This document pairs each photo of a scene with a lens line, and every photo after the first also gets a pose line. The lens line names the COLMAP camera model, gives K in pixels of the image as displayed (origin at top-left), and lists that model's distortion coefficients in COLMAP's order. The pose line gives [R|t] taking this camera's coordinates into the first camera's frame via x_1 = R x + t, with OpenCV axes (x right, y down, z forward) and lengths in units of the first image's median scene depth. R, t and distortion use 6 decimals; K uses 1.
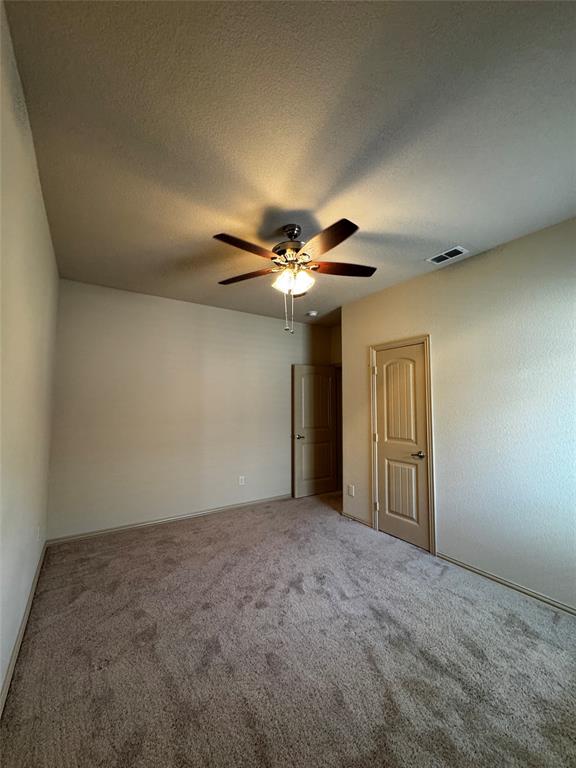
lens RADIAL K [[306.2, 0, 288.7], [0, 306.2, 384.4], [0, 0, 1]] dist [-0.001634, -0.000131]
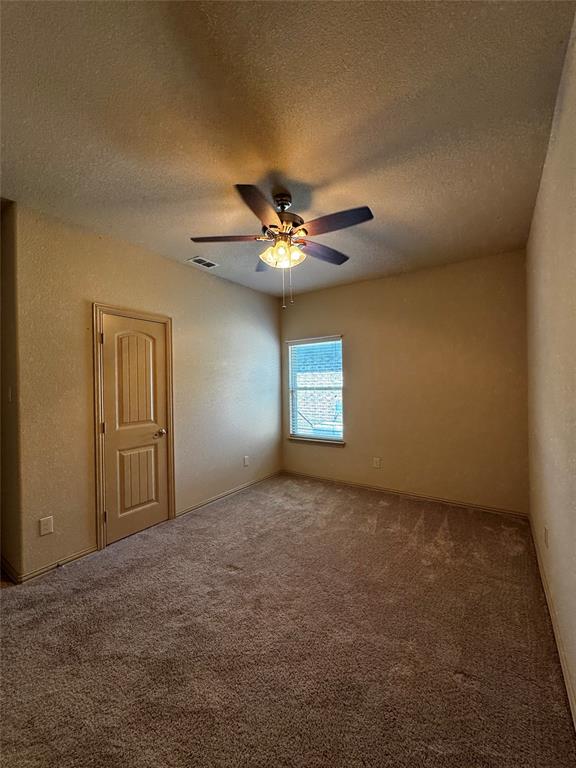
lens RADIAL K [[306.2, 0, 288.7], [0, 306.2, 384.4], [0, 0, 1]] dist [-0.001634, -0.000131]
pose [[-0.364942, 0.001649, 0.931029, -0.659328], [-0.043387, 0.998882, -0.018776, 0.068306], [-0.930019, -0.047247, -0.364462, 0.960975]]
